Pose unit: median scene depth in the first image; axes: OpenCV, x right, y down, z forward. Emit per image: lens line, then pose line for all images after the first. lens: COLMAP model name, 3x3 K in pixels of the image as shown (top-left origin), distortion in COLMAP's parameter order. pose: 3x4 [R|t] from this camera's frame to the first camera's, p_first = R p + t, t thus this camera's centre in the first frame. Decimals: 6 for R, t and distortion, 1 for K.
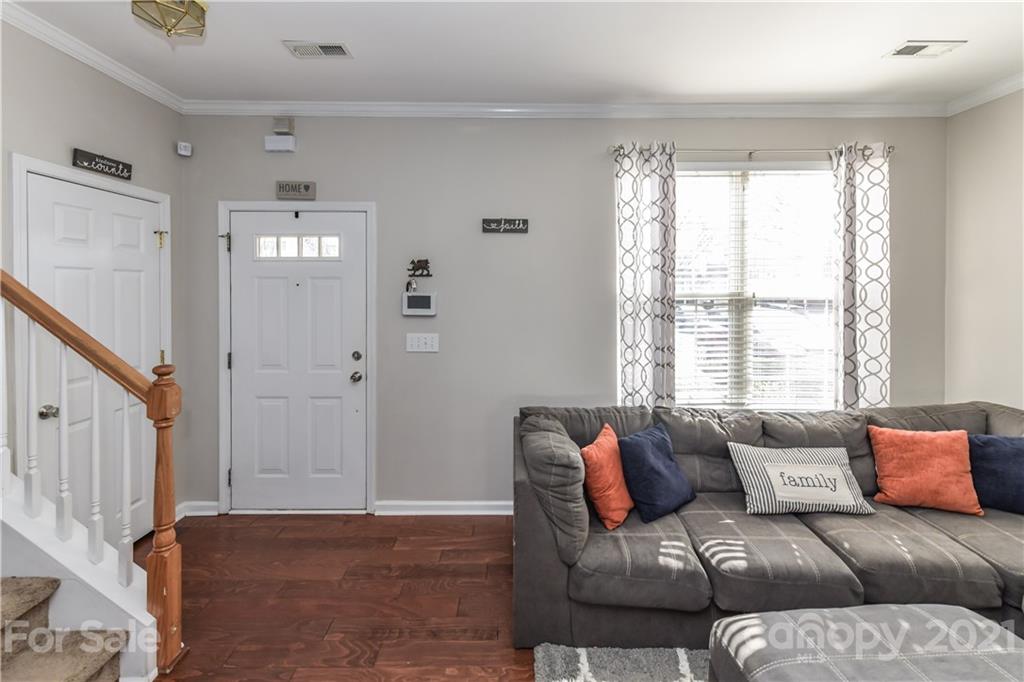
lens RADIAL K [[417.8, 0, 514.1], [0, 417.8, 295.3], [0, 0, 1]] dist [0.002936, 0.000096]
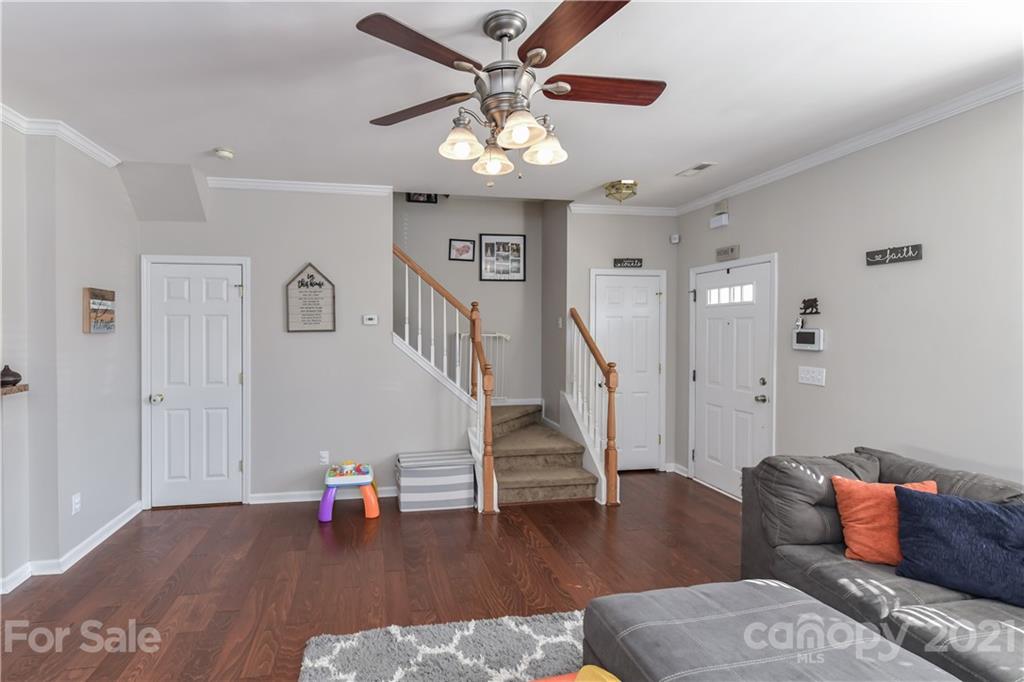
lens RADIAL K [[468.6, 0, 455.2], [0, 468.6, 338.8], [0, 0, 1]] dist [0.000790, -0.001202]
pose [[0.161195, 0.017964, -0.986759, 0.871486], [-0.011242, 0.999803, 0.016365, 0.009126], [0.986858, 0.008455, 0.161366, -0.106604]]
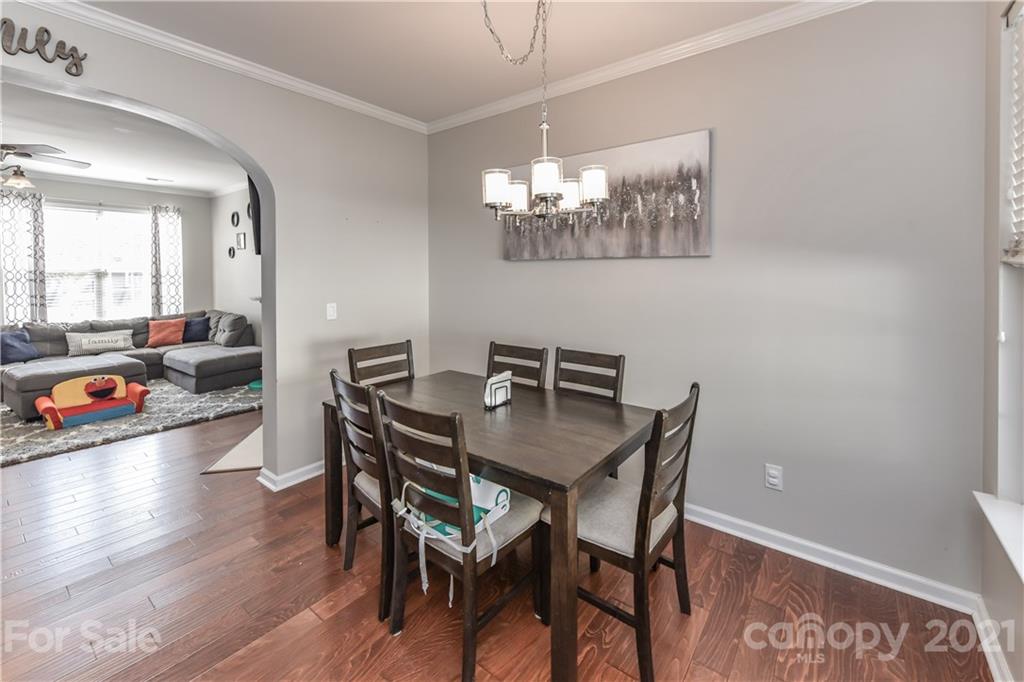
lens RADIAL K [[426.3, 0, 529.4], [0, 426.3, 281.4], [0, 0, 1]] dist [0.000259, -0.000072]
pose [[0.604826, -0.019886, 0.796110, 0.159709], [0.013574, 0.999800, 0.014661, 0.056892], [-0.796242, 0.001939, 0.604975, -2.067882]]
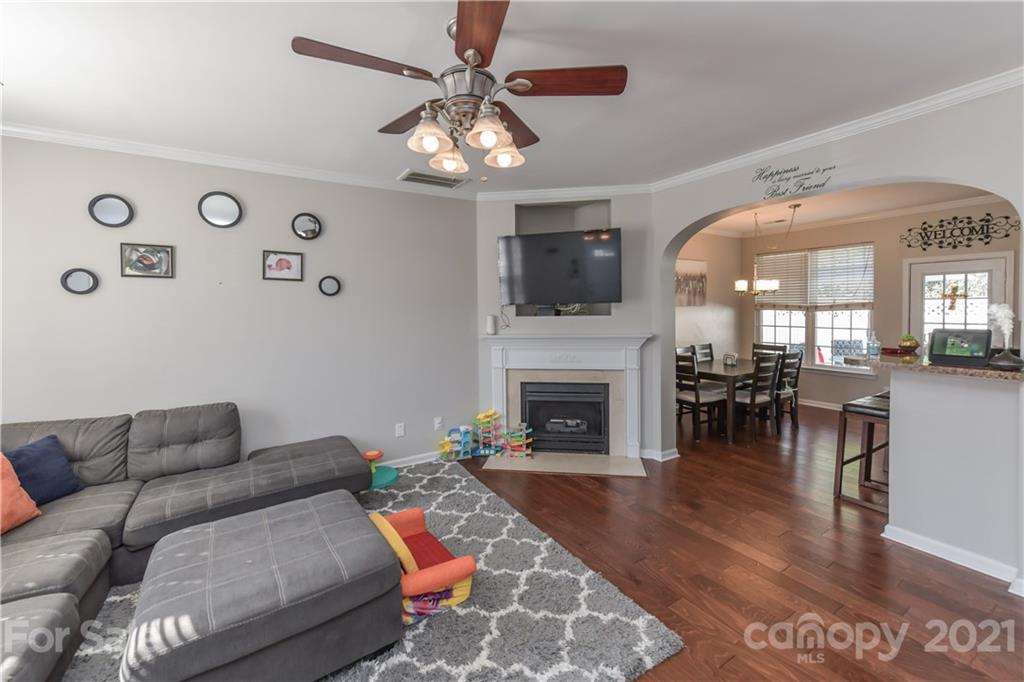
lens RADIAL K [[422.5, 0, 523.2], [0, 422.5, 315.9], [0, 0, 1]] dist [0.000654, -0.001289]
pose [[-0.540233, -0.013633, 0.841405, -0.416167], [0.022946, 0.999258, 0.030923, -0.016167], [-0.841202, 0.036012, -0.539520, 0.368342]]
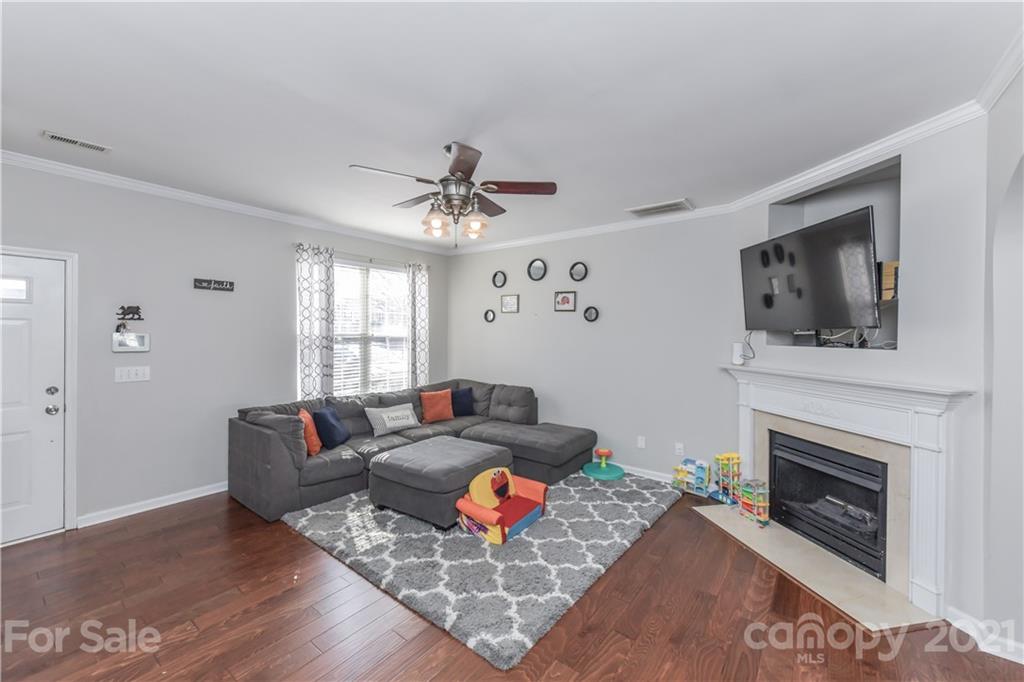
lens RADIAL K [[413.0, 0, 510.9], [0, 413.0, 333.4], [0, 0, 1]] dist [0.000298, -0.000306]
pose [[0.621059, 0.001848, 0.783762, -0.507489], [0.002729, 0.999986, -0.004520, 0.003328], [-0.783759, 0.004946, 0.621045, -0.654306]]
